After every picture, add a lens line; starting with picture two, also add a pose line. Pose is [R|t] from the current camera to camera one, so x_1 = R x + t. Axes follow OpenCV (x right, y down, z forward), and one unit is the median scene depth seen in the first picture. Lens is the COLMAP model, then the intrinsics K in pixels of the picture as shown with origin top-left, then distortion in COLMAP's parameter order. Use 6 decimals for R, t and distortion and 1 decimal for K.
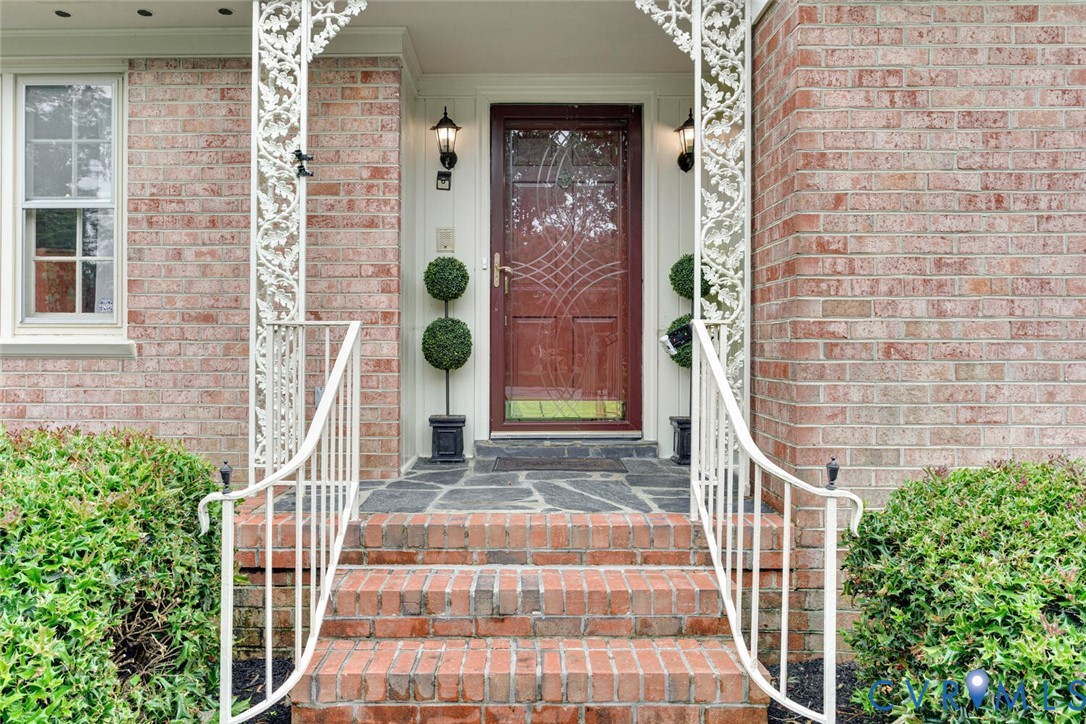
lens RADIAL K [[577.3, 0, 555.6], [0, 577.3, 348.9], [0, 0, 1]] dist [0.004566, 0.002024]
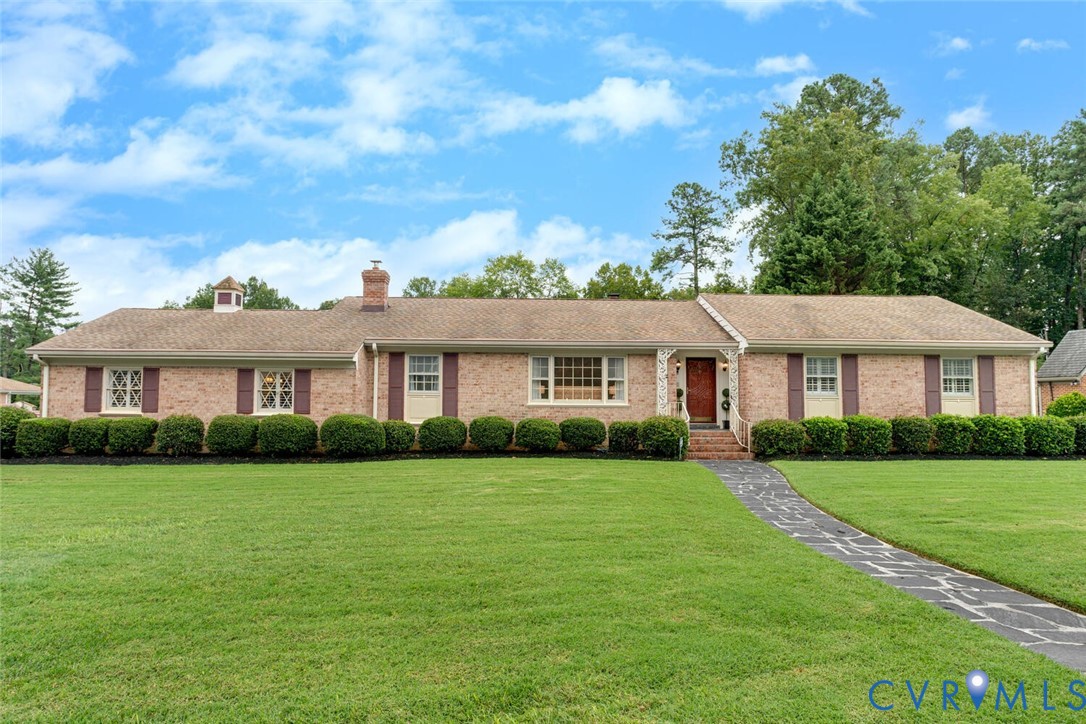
lens RADIAL K [[577.3, 0, 555.6], [0, 577.3, 348.9], [0, 0, 1]] dist [0.004566, 0.002024]
pose [[0.999088, 0.007936, 0.041953, -1.673292], [-0.004027, 0.995709, -0.092447, -0.031512], [-0.042507, 0.092194, 0.994833, -4.544022]]
